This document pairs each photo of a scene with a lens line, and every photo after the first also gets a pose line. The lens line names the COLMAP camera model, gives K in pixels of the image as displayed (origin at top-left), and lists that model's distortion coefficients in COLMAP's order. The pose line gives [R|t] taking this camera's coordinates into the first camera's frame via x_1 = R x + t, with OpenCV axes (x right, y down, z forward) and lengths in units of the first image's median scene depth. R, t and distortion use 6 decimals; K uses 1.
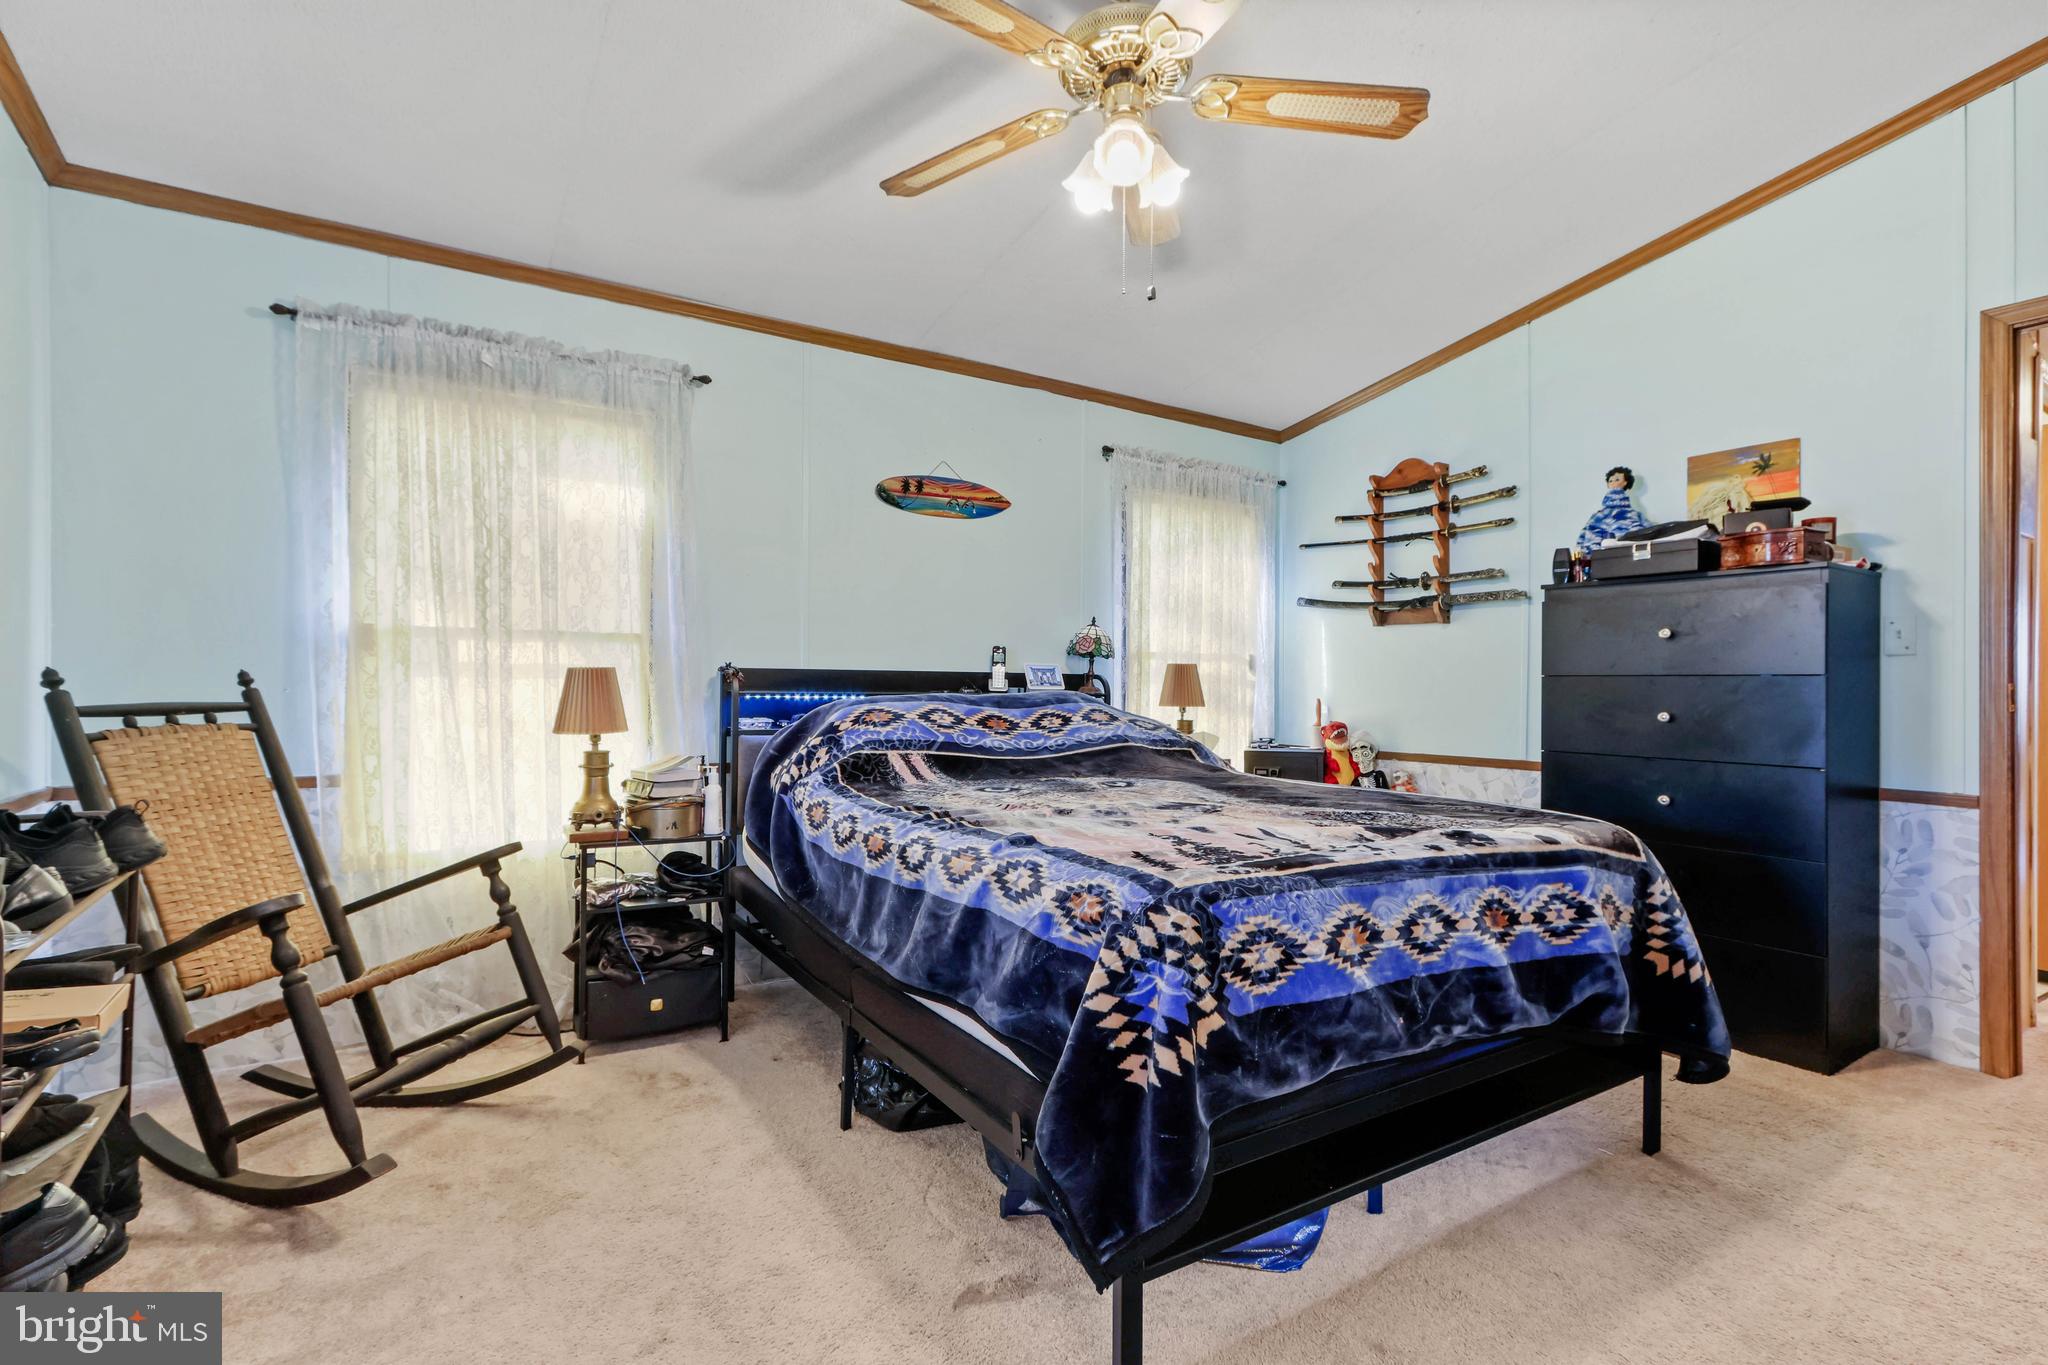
lens RADIAL K [[935.4, 0, 1009.4], [0, 935.4, 688.0], [0, 0, 1]] dist [0.012059, -0.000250]
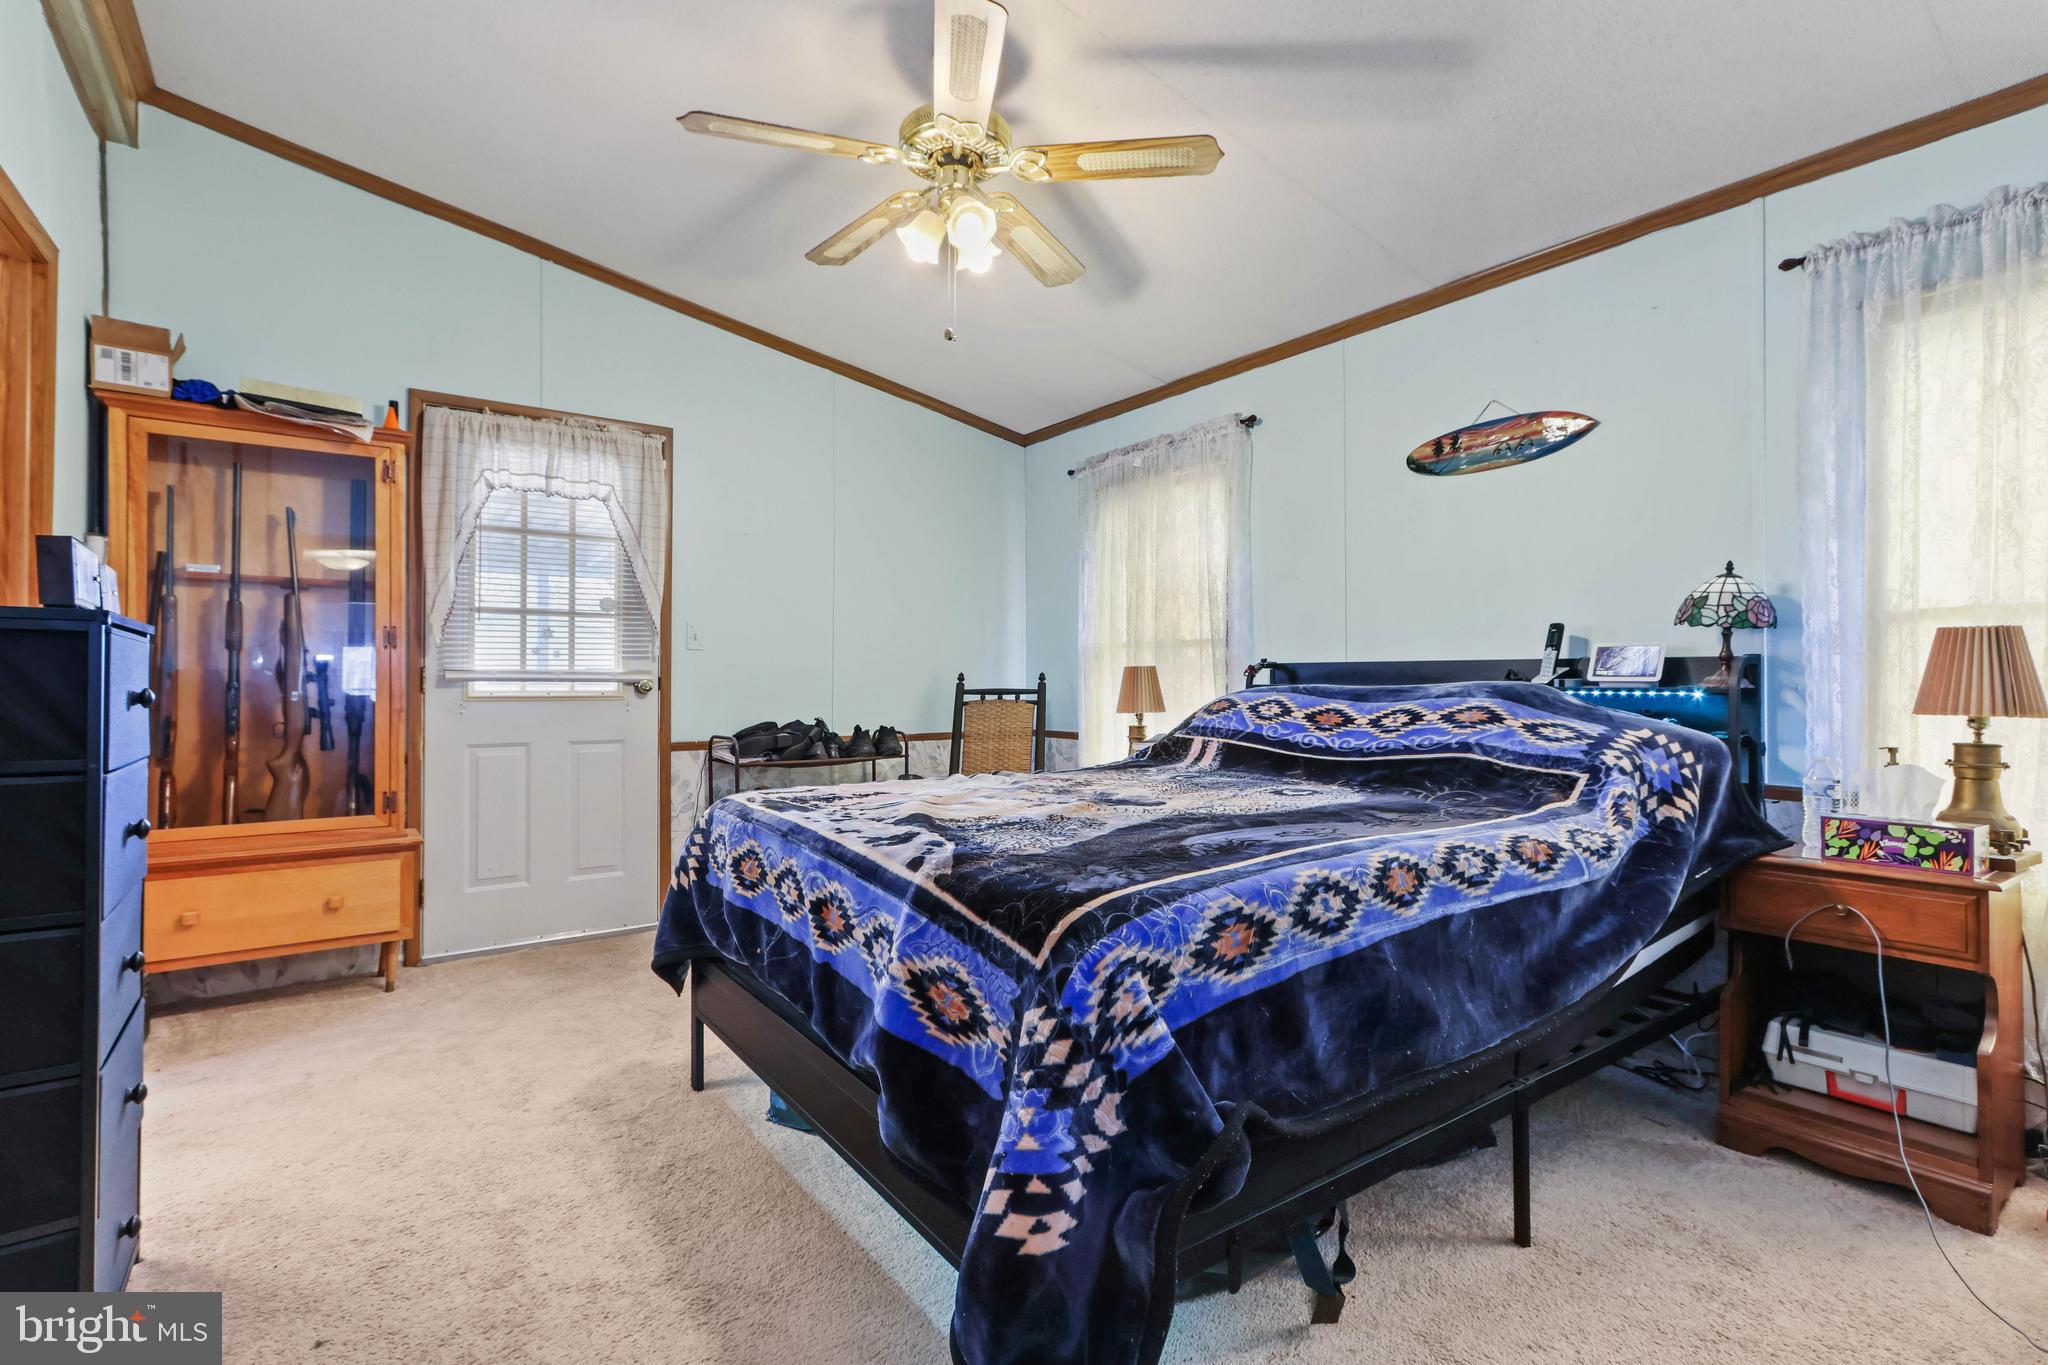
lens RADIAL K [[935.4, 0, 1009.4], [0, 935.4, 688.0], [0, 0, 1]] dist [0.012059, -0.000250]
pose [[0.091037, 0.012400, -0.995770, 0.884231], [0.022765, 0.999635, 0.014530, -0.013135], [0.995587, -0.023991, 0.090722, 0.610418]]
